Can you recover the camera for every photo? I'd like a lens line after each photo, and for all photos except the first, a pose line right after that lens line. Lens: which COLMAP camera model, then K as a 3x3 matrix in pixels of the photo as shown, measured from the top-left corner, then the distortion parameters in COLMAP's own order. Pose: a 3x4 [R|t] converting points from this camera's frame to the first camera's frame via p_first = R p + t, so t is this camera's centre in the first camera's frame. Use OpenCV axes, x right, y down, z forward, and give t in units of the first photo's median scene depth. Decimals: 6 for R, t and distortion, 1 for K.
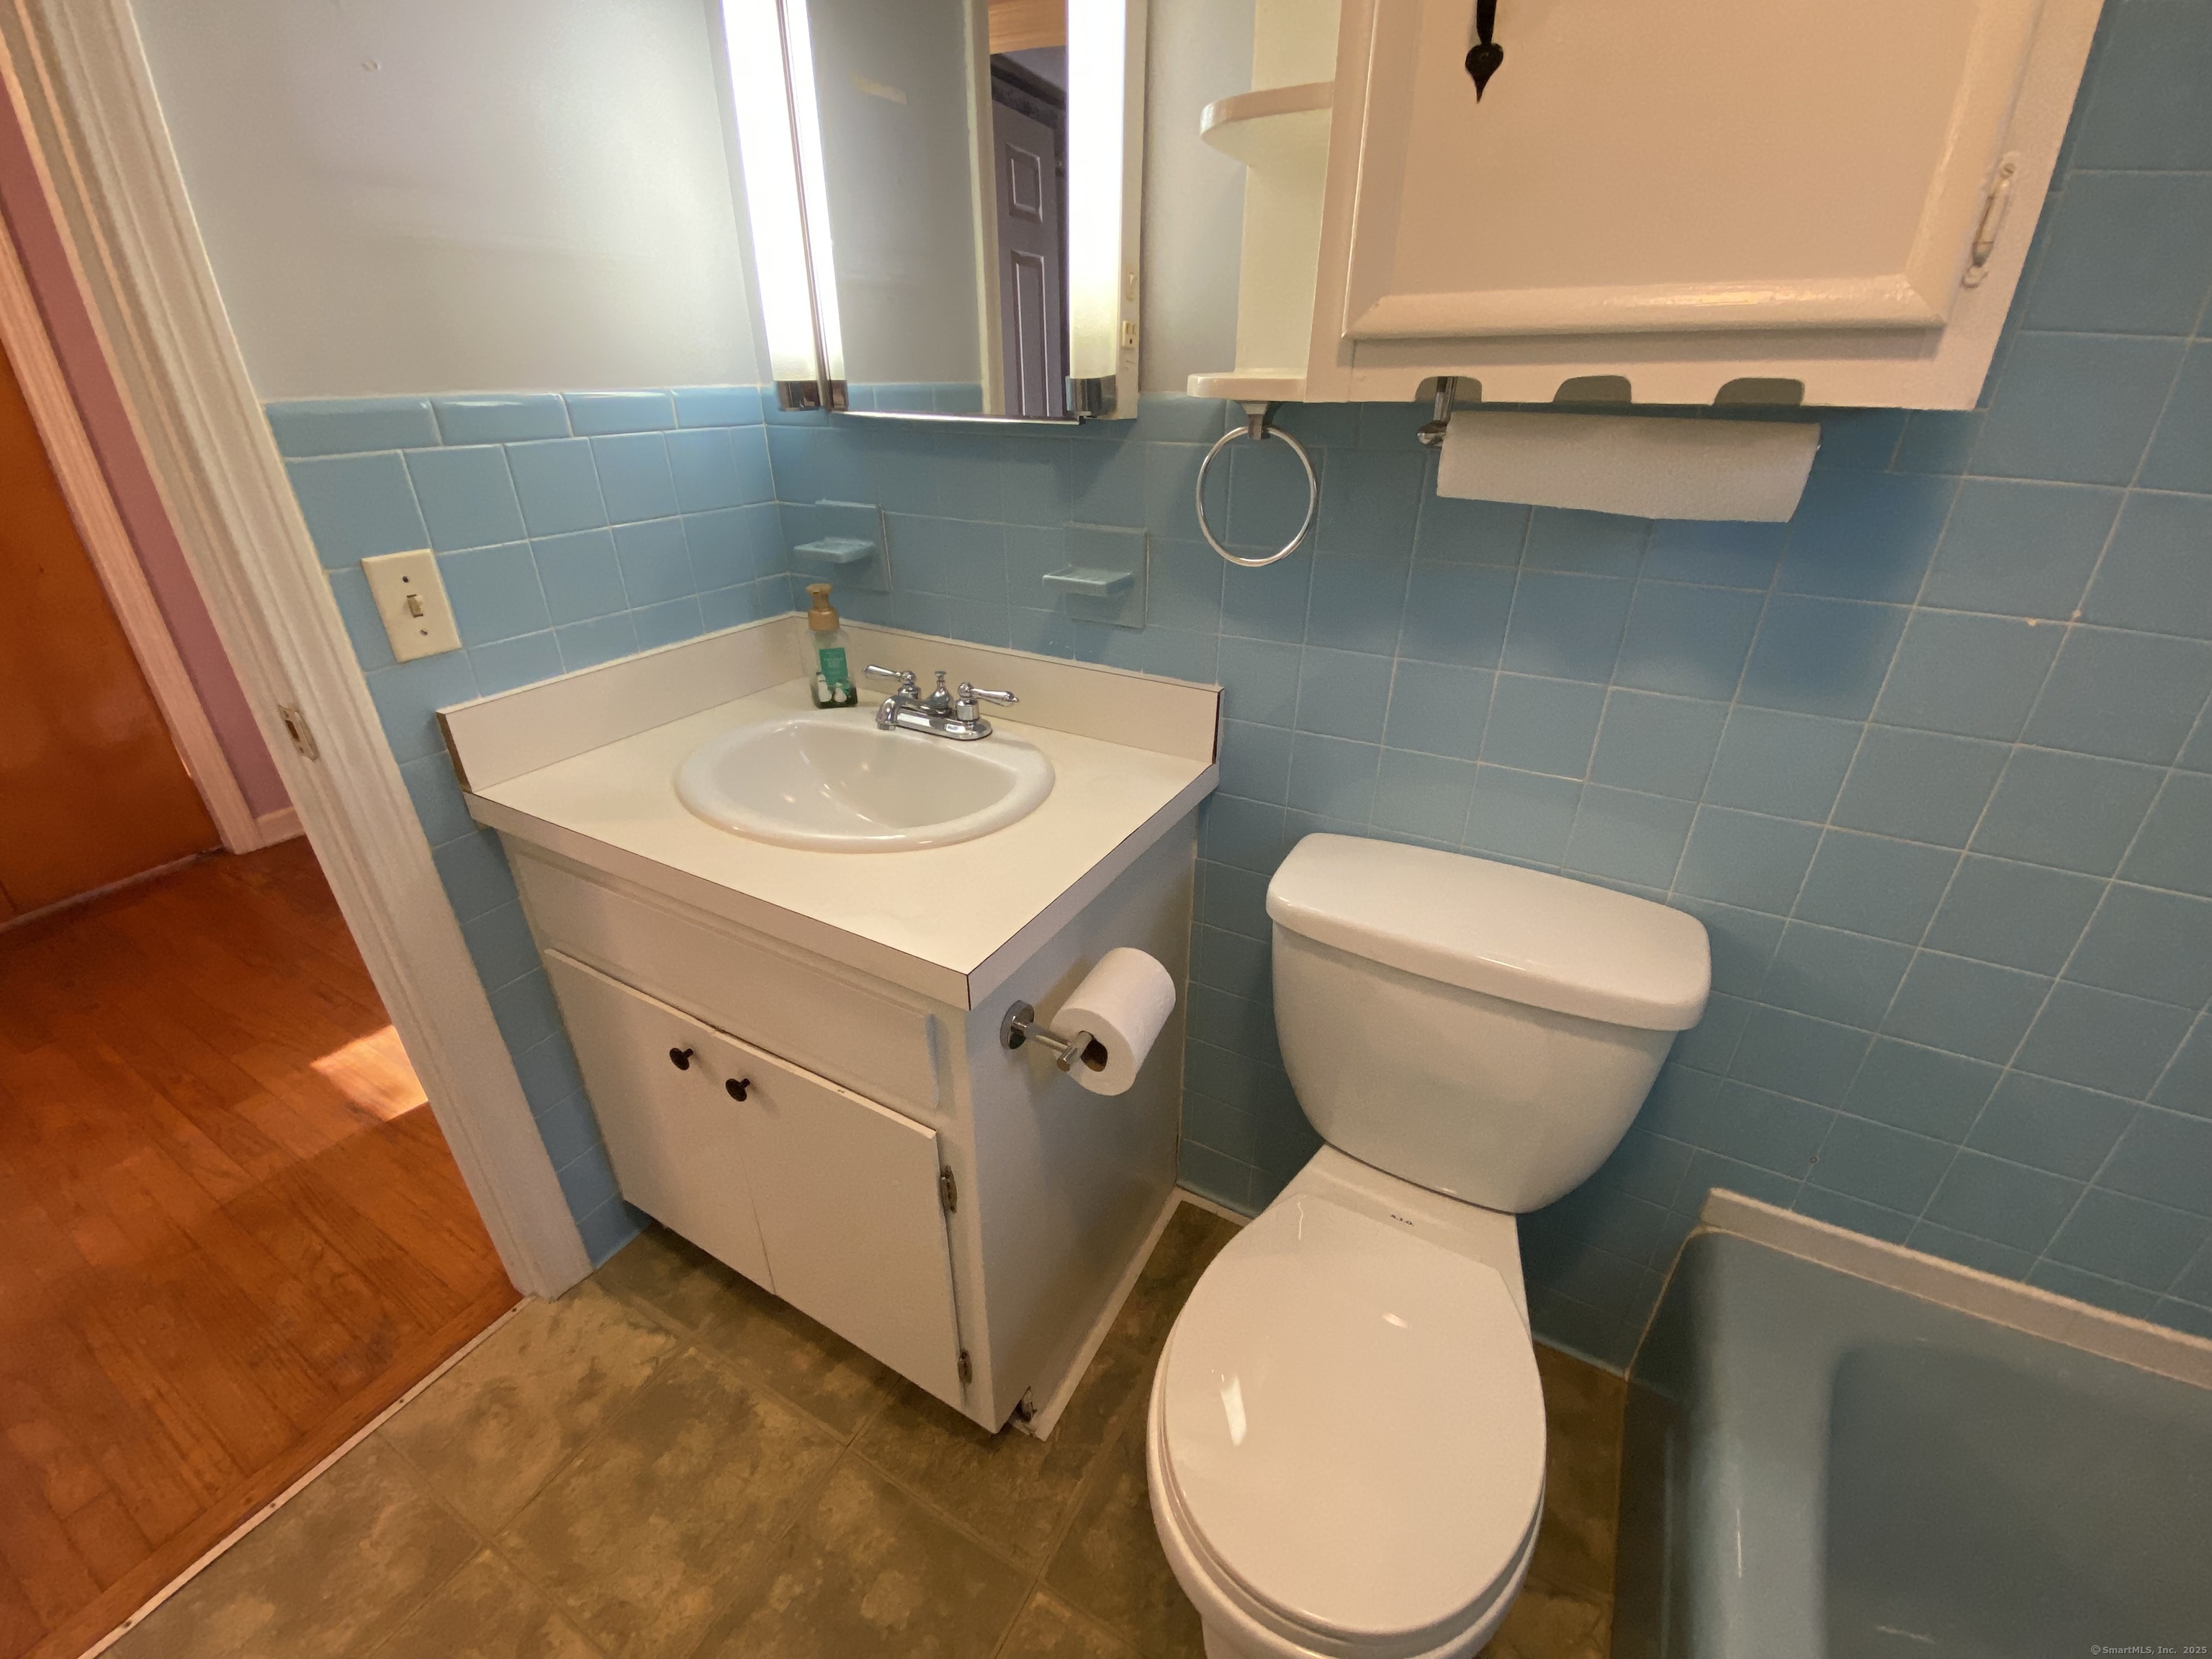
lens RADIAL K [[903.6, 0, 1093.9], [0, 903.6, 836.7], [0, 0, 1]] dist [0.030157, -0.021186]
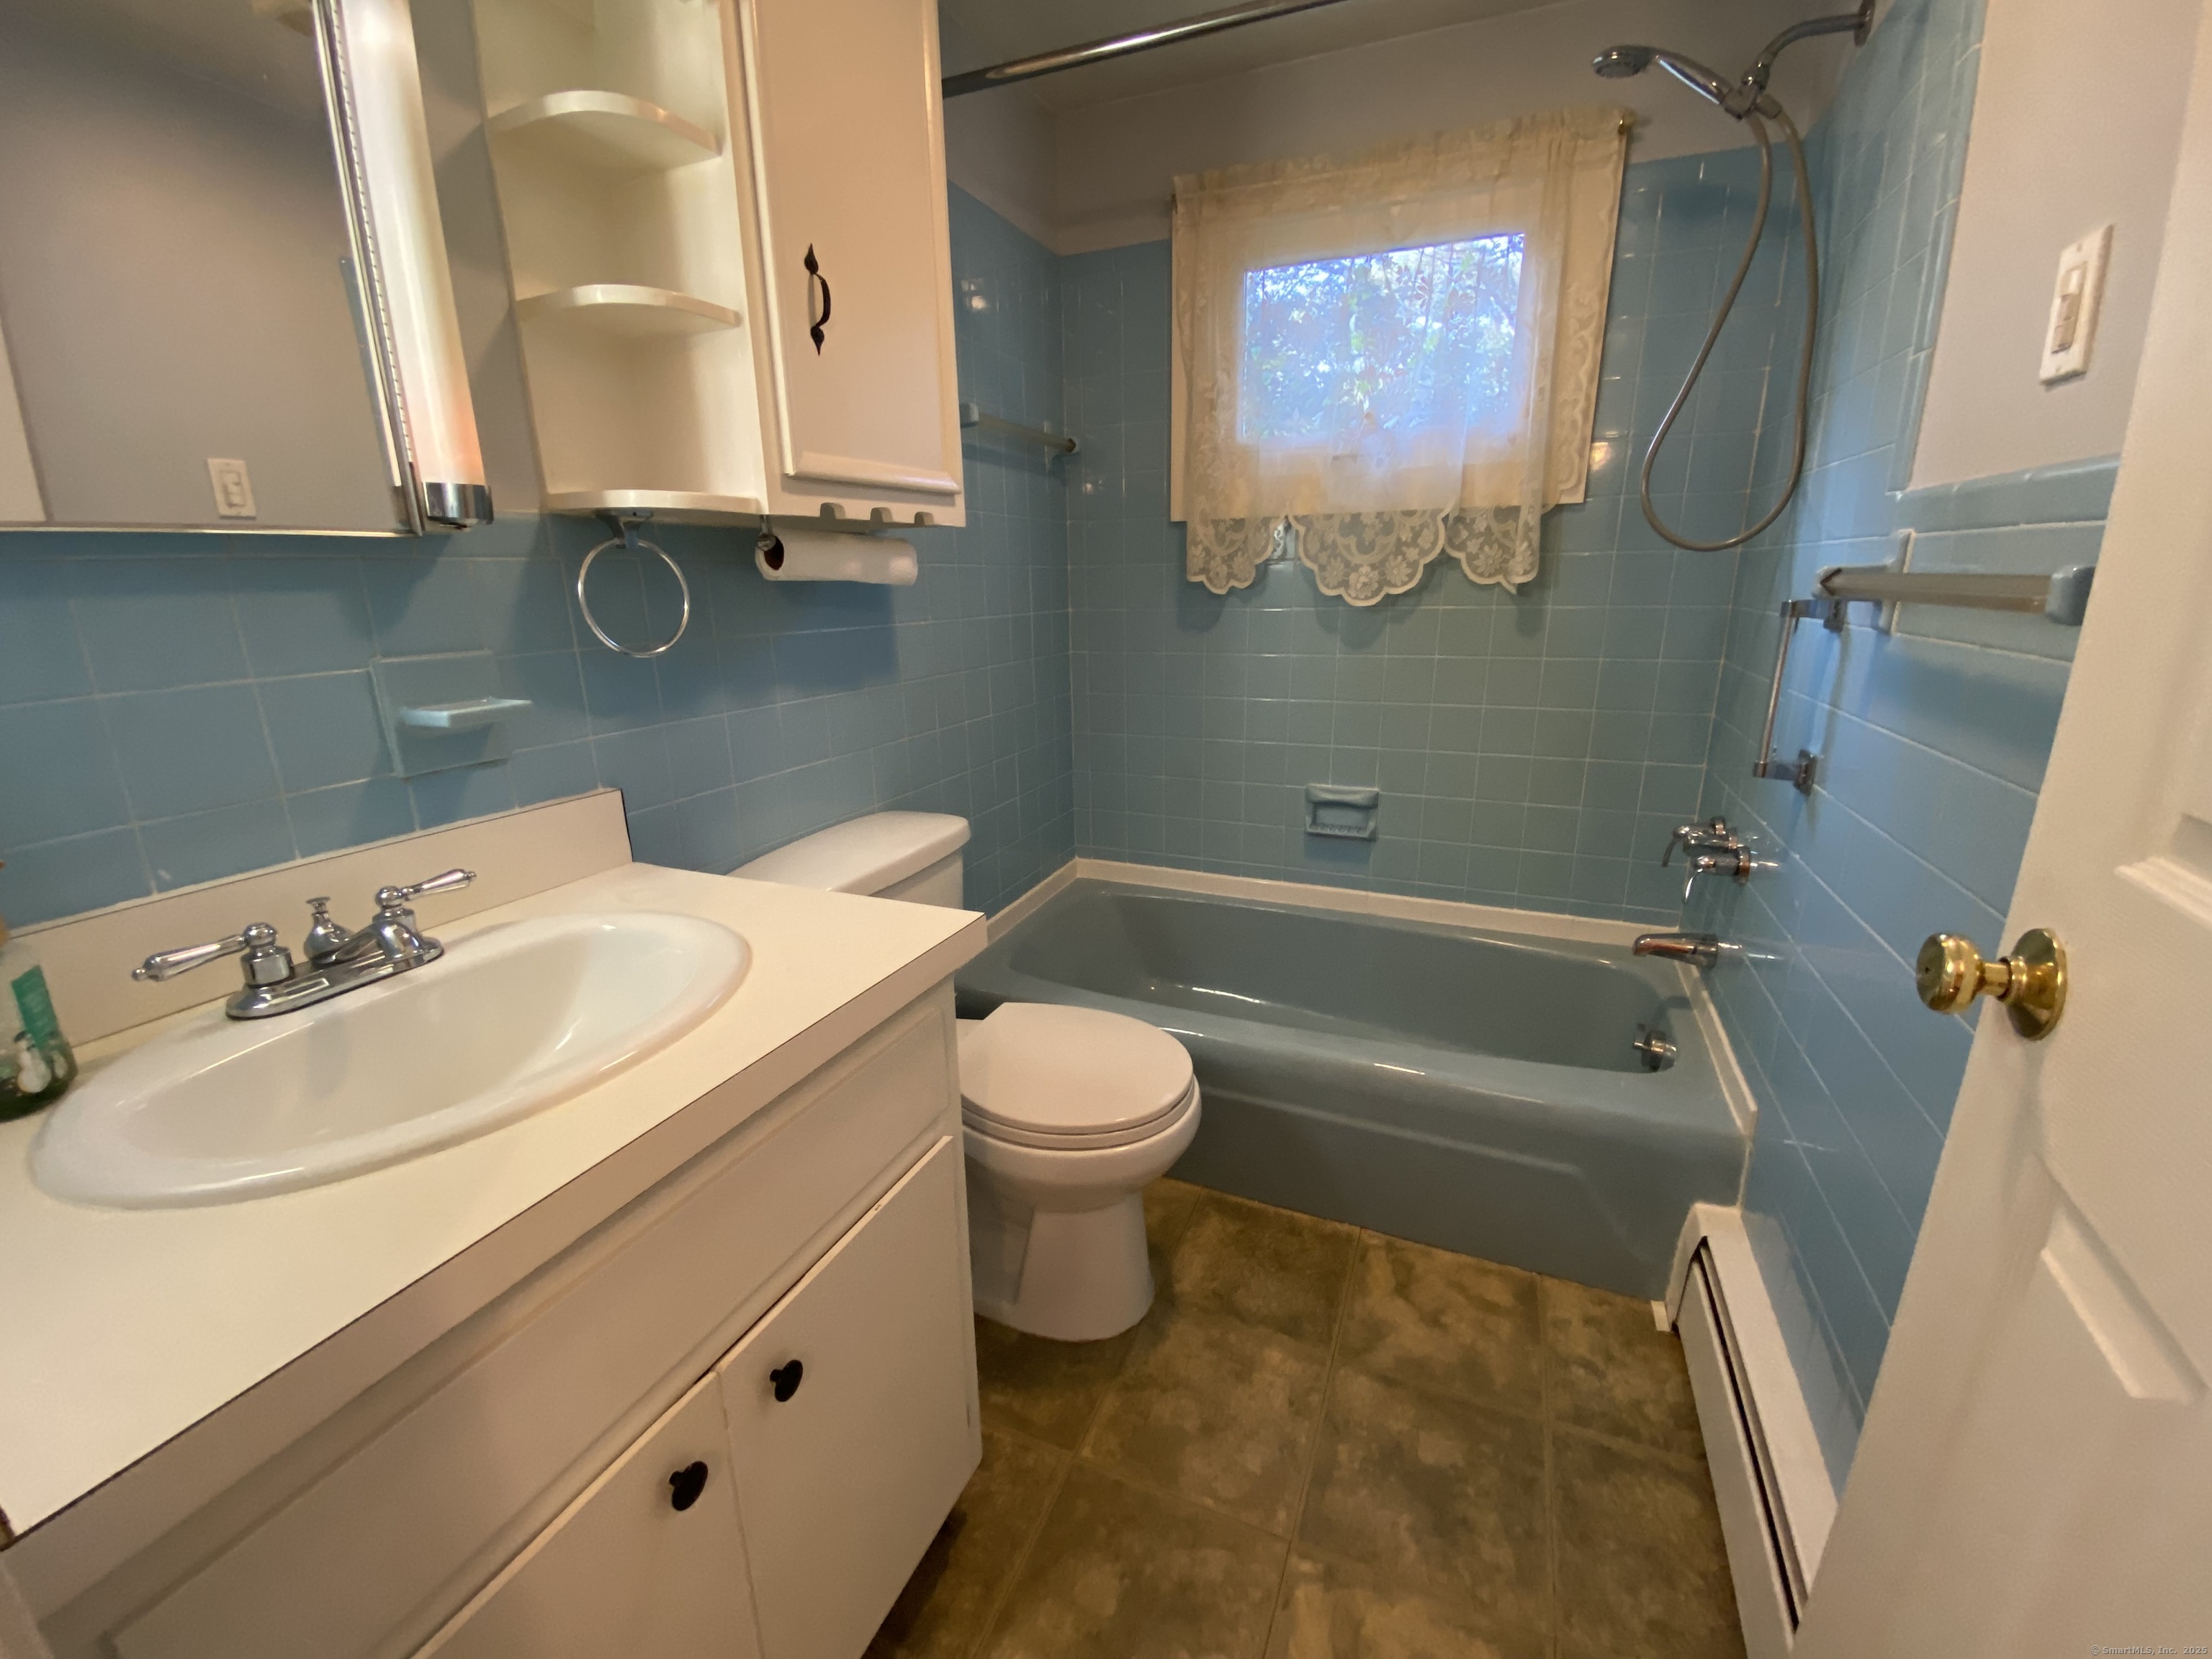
lens RADIAL K [[896.5, 0, 1109.6], [0, 896.5, 826.6], [0, 0, 1]] dist [0.064470, -0.038488]
pose [[-0.102642, -0.271774, 0.956872, -0.953945], [0.471254, 0.833863, 0.287388, -0.167441], [-0.876005, 0.480428, 0.042485, 0.516923]]
